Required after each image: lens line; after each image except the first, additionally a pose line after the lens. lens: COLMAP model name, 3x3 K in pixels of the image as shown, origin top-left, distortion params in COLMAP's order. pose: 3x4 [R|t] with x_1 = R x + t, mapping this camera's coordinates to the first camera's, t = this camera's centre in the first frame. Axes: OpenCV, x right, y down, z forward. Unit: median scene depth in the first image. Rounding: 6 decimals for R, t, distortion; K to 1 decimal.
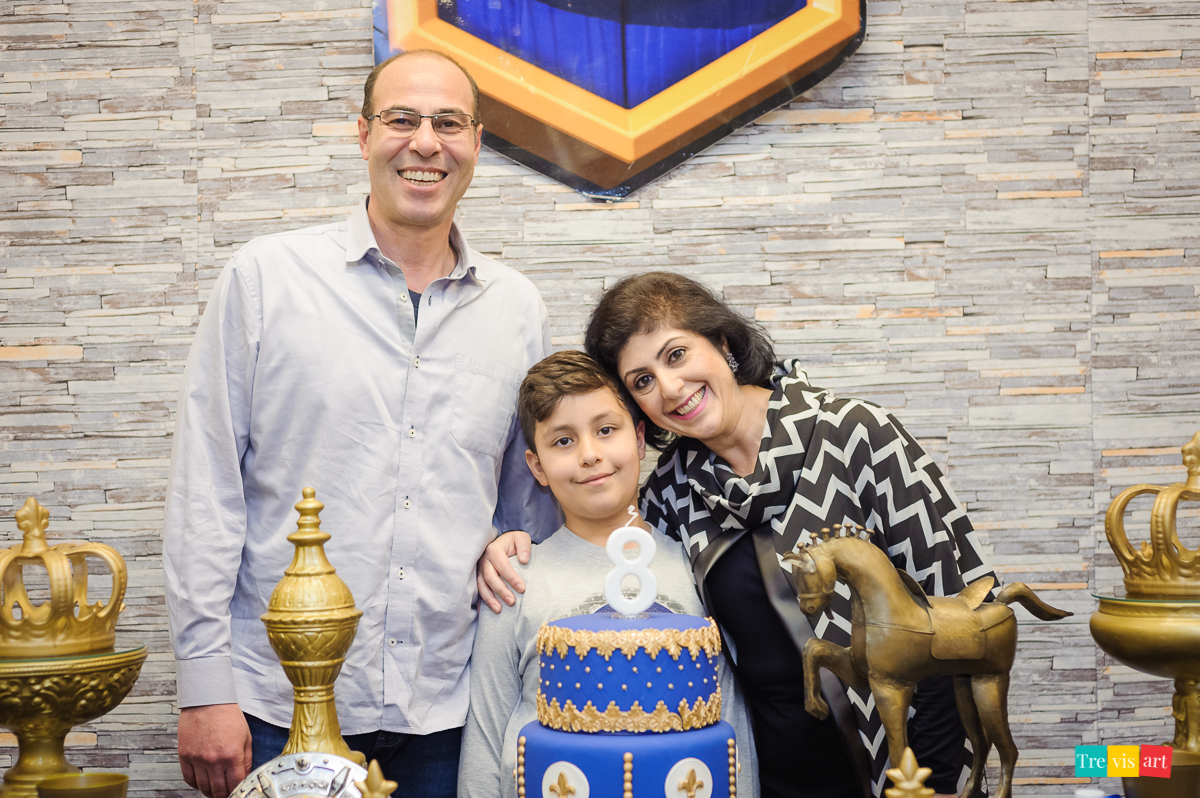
lens RADIAL K [[2181.3, 0, 595.2], [0, 2181.3, 431.0], [0, 0, 1]] dist [-0.023474, 0.060612]
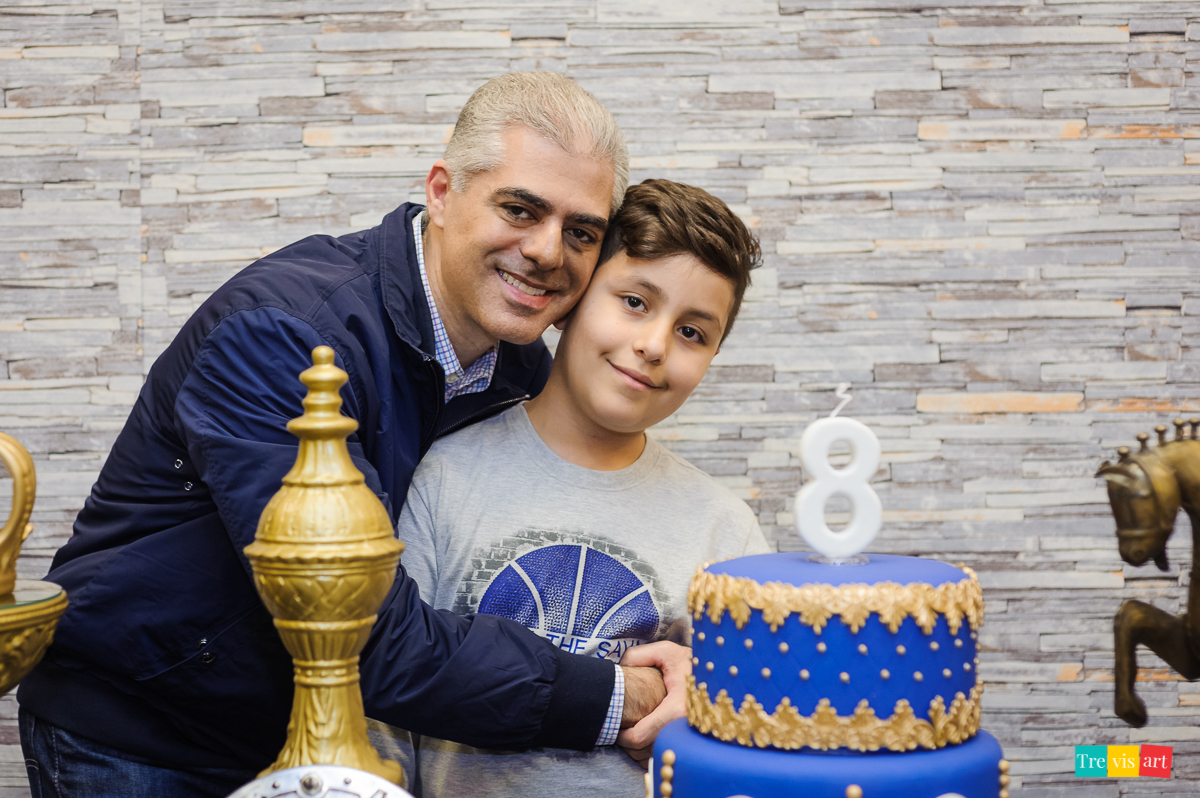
lens RADIAL K [[2198.2, 0, 515.4], [0, 2198.2, 407.5], [0, 0, 1]] dist [-0.026304, 0.028161]
pose [[0.999858, 0.016792, 0.001559, -0.058683], [-0.016832, 0.999376, 0.031039, 0.017317], [-0.001037, -0.031060, 0.999517, 0.277224]]
